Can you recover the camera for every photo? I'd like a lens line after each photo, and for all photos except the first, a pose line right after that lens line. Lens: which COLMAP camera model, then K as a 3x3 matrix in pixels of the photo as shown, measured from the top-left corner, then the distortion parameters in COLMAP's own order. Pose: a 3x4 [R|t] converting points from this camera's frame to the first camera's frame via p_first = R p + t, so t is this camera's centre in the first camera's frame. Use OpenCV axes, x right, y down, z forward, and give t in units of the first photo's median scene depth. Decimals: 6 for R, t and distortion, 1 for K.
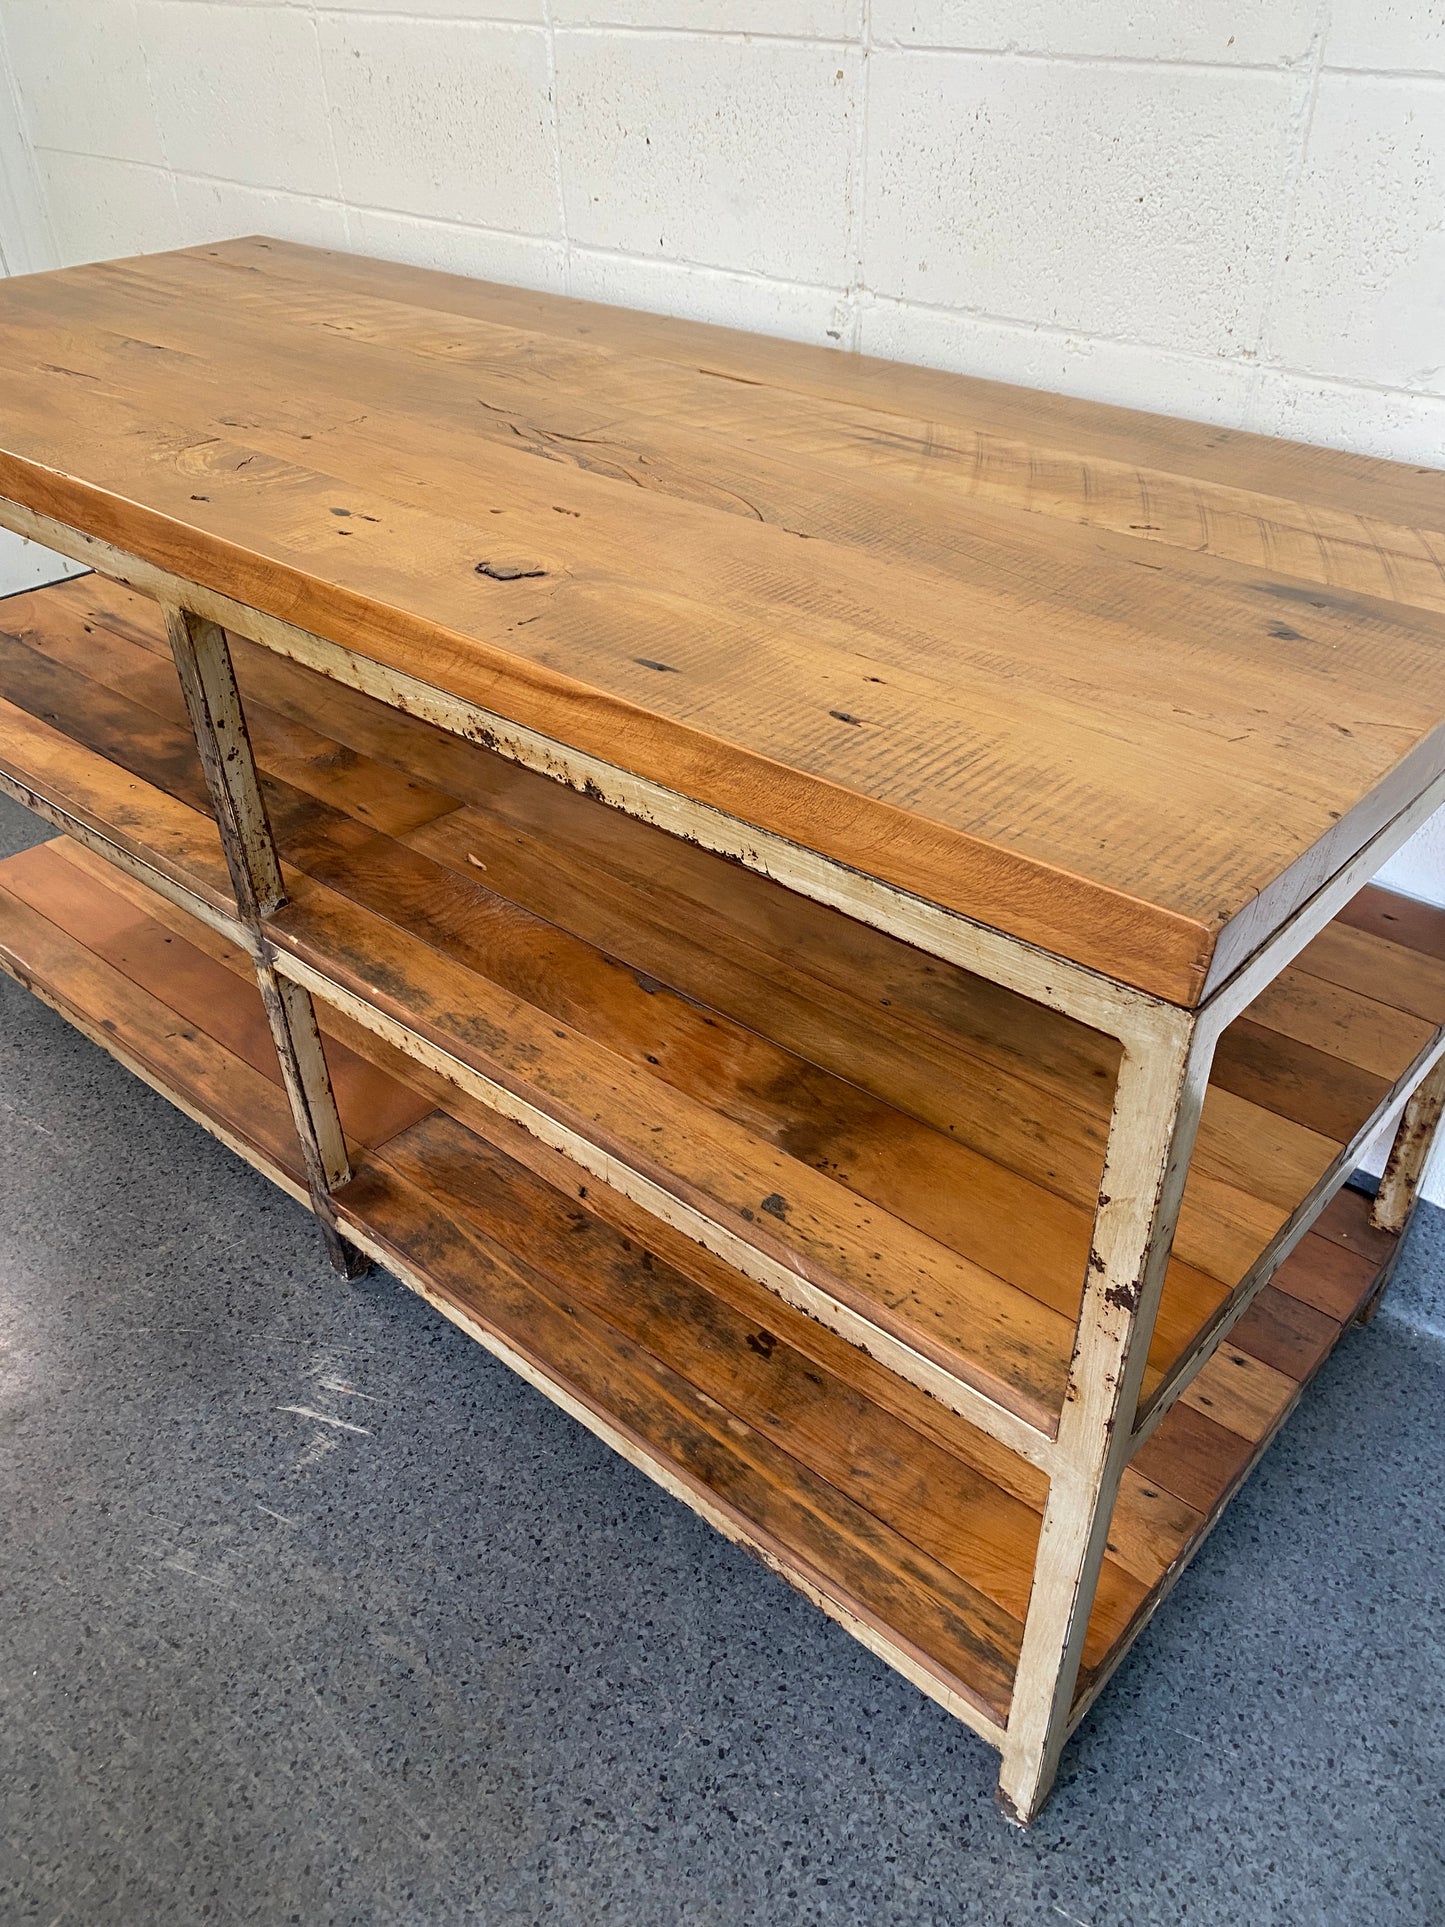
lens RADIAL K [[1471.1, 0, 759.7], [0, 1471.1, 964.2], [0, 0, 1]] dist [0.025383, -0.027304]
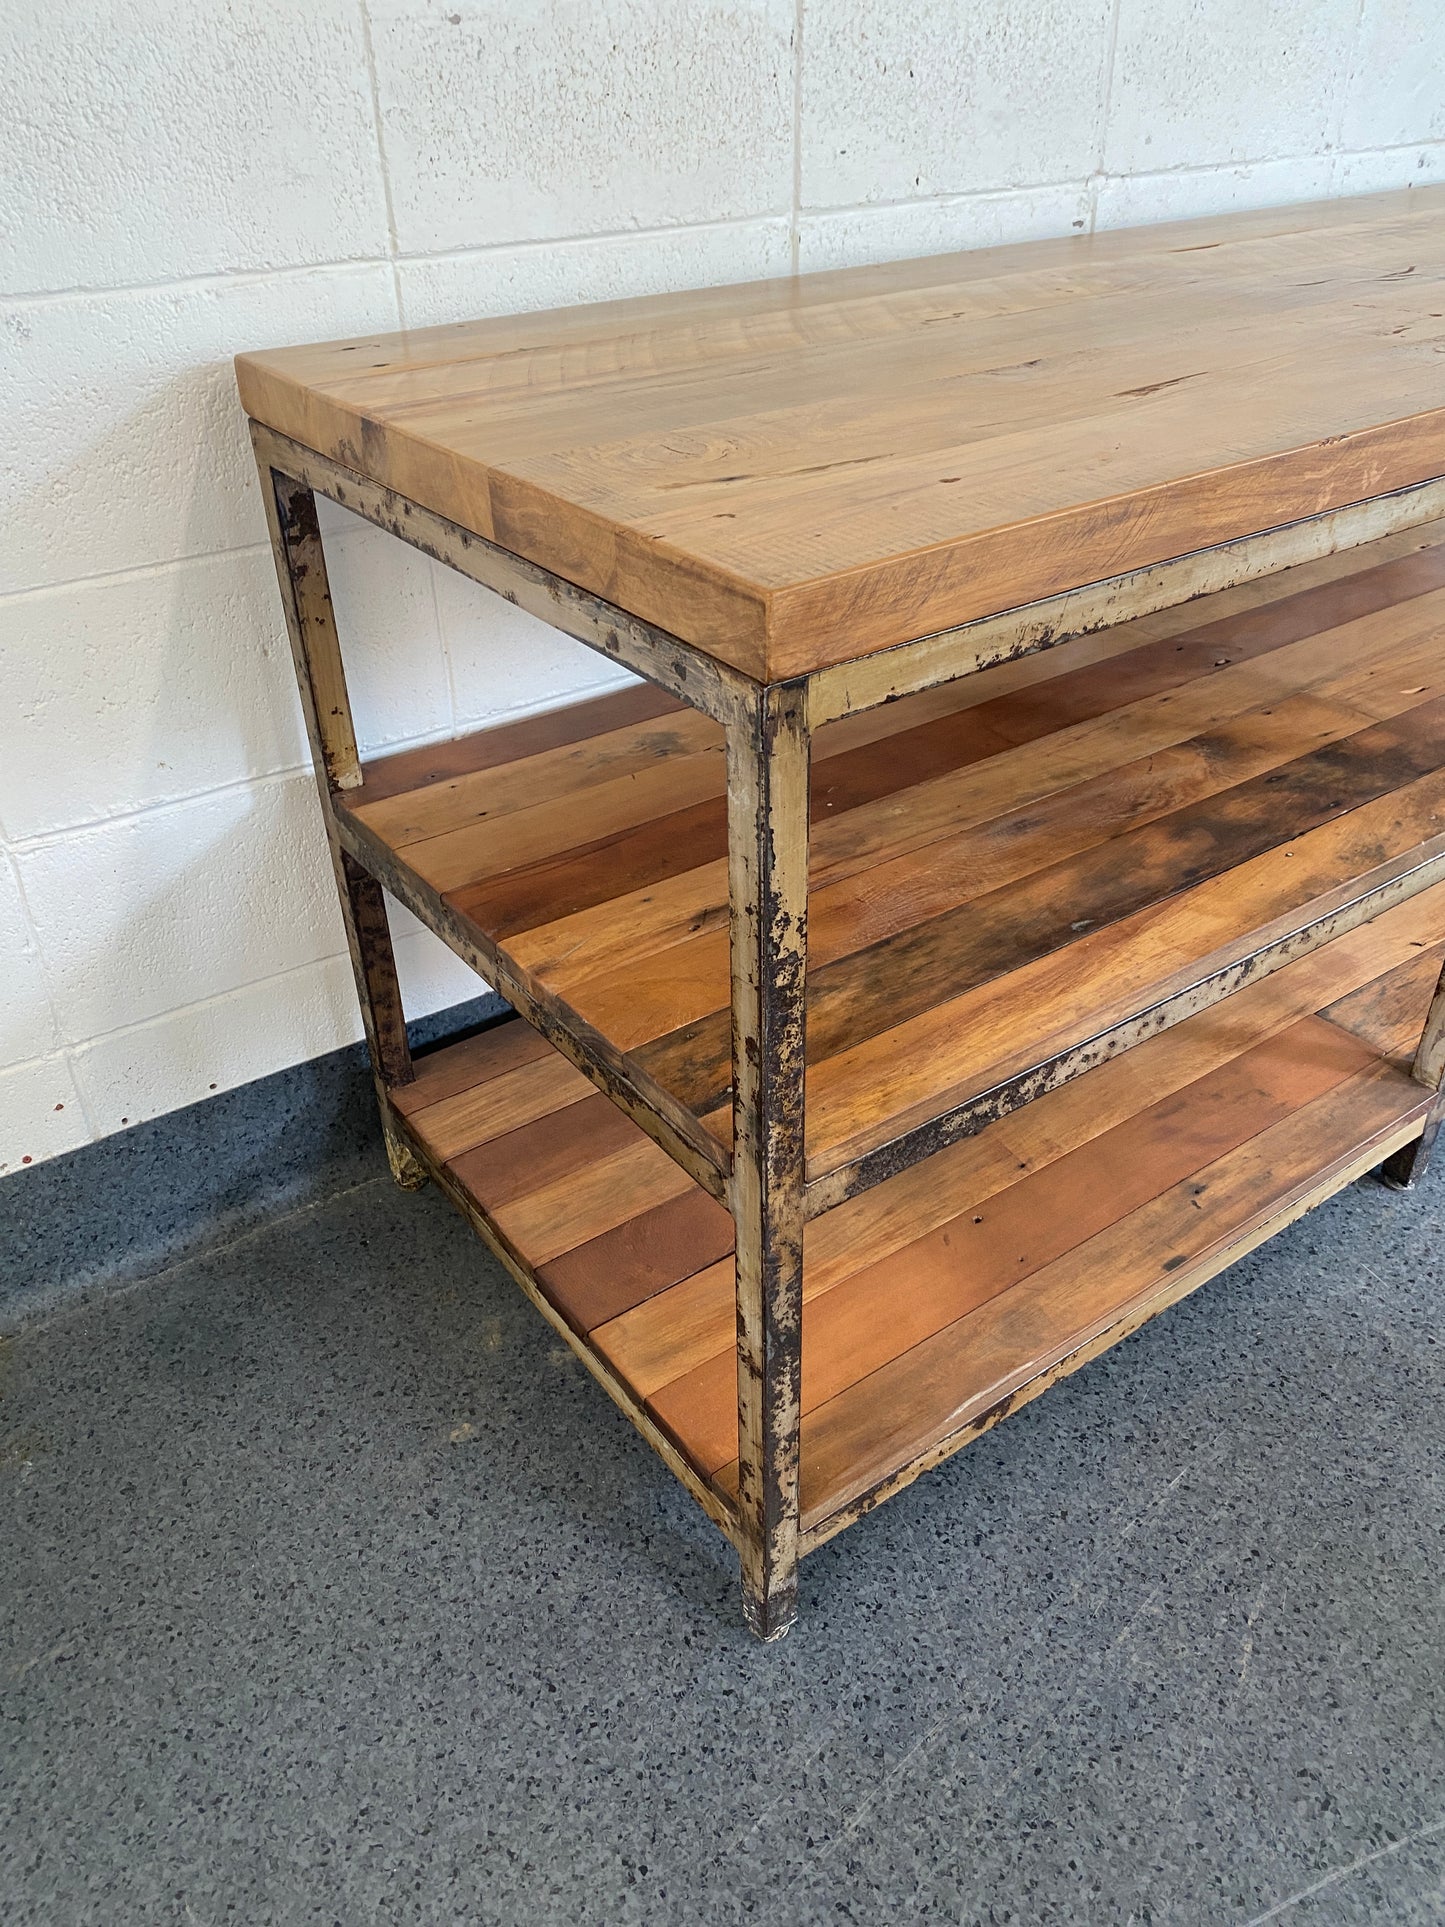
lens RADIAL K [[1471.1, 0, 740.6], [0, 1471.1, 948.9], [0, 0, 1]] dist [0.025383, -0.027304]
pose [[0.222498, -0.529585, 0.818556, -1.444310], [0.580516, 0.746501, 0.325173, -0.634609], [-0.783260, 0.402835, 0.473528, 1.074521]]
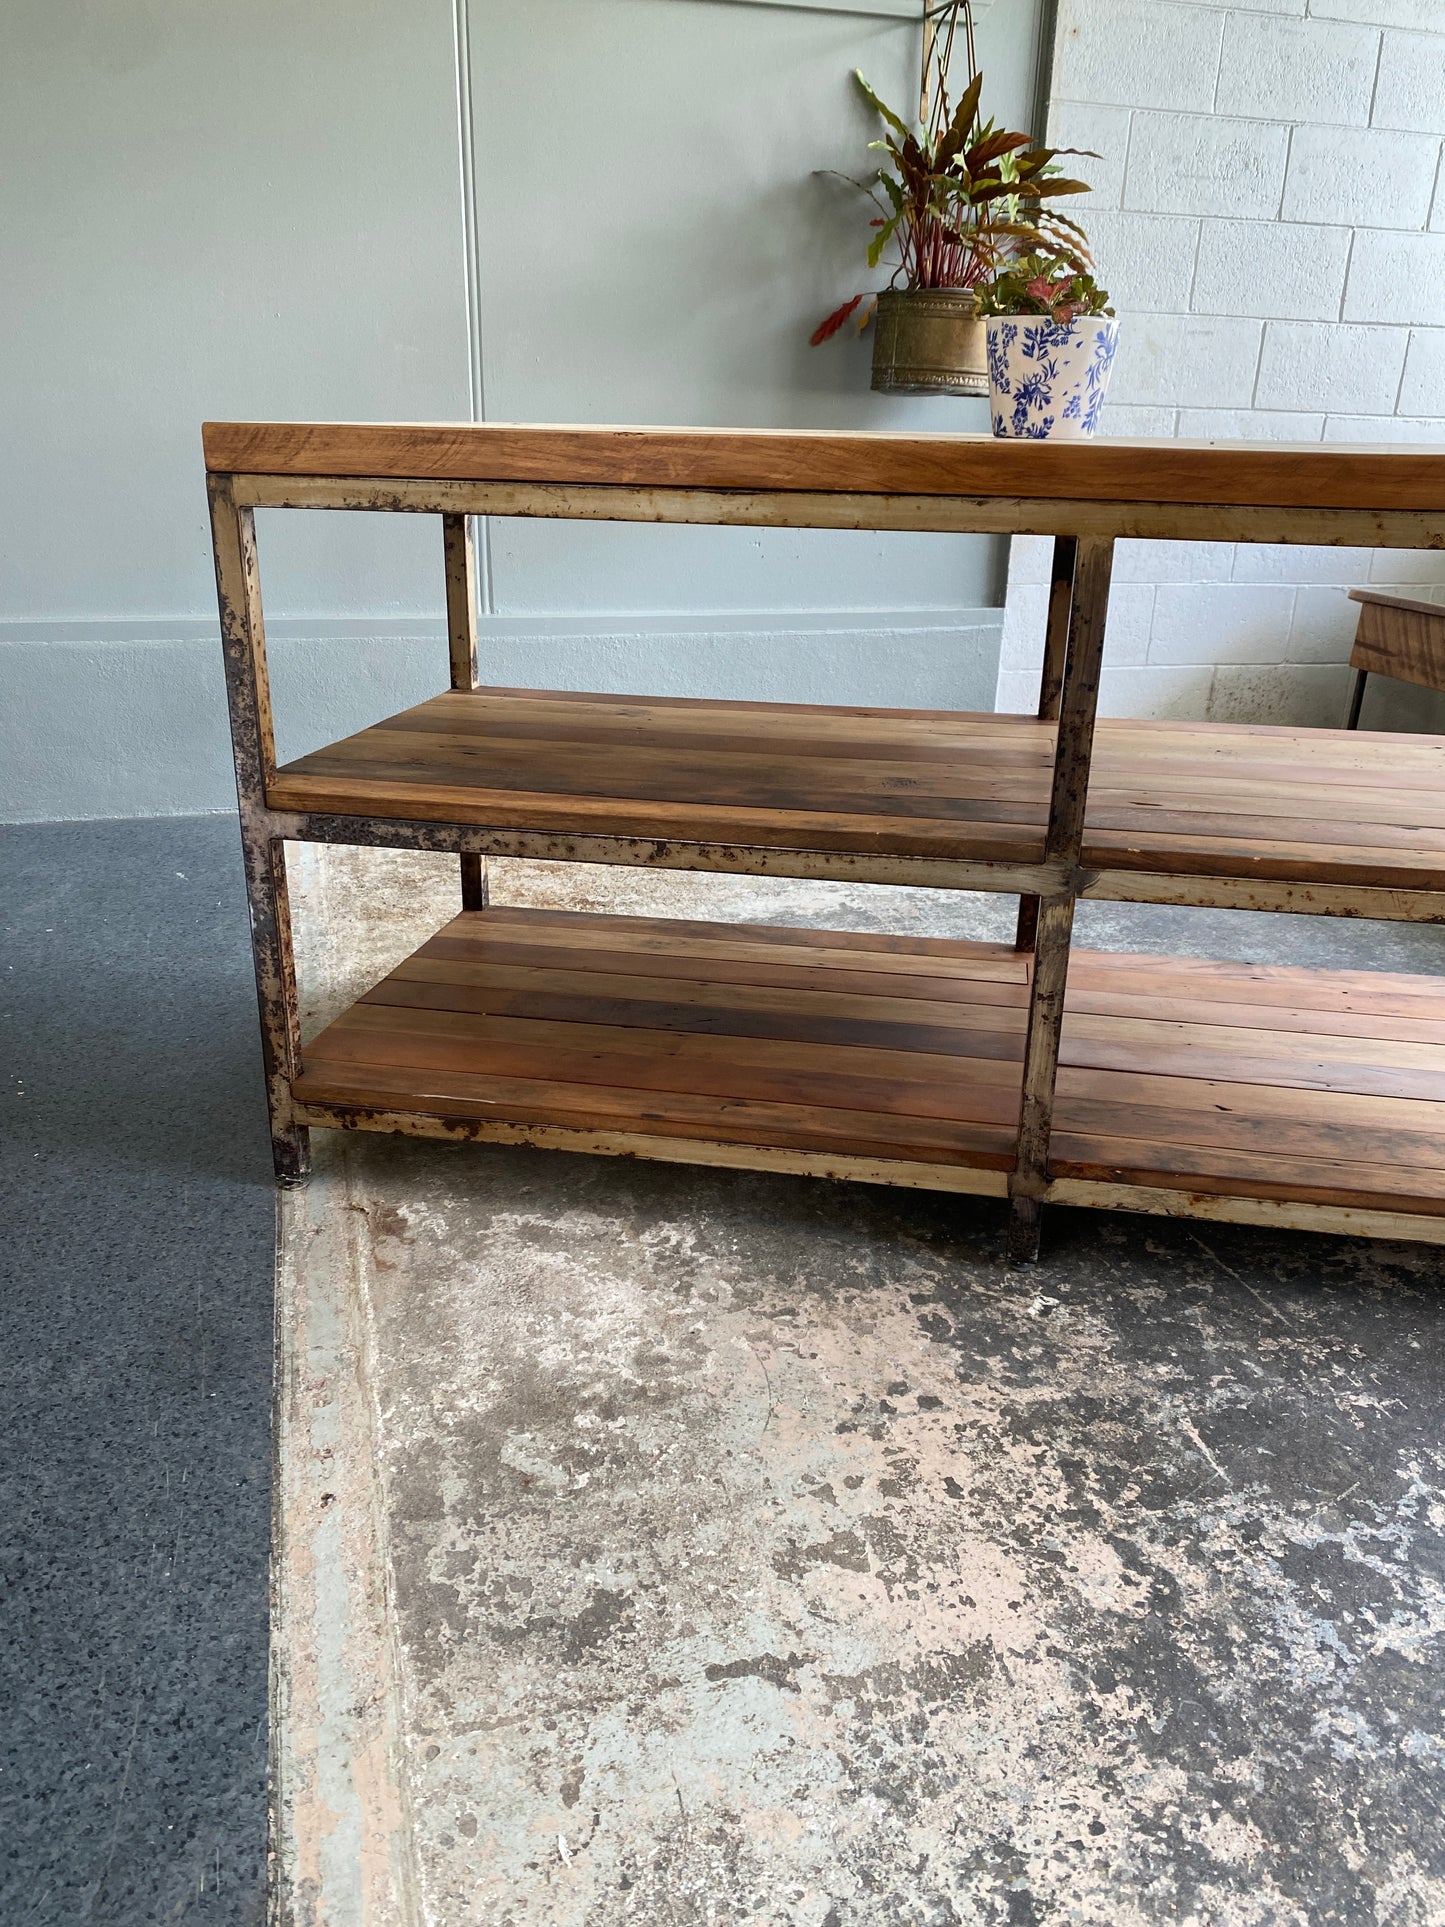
lens RADIAL K [[1471.1, 0, 729.6], [0, 1471.1, 970.8], [0, 0, 1]] dist [0.025383, -0.027304]
pose [[0.859903, -0.155762, 0.486111, -1.191271], [0.276189, 0.942844, -0.186451, 0.202161], [-0.429285, 0.294589, 0.853775, 0.217370]]
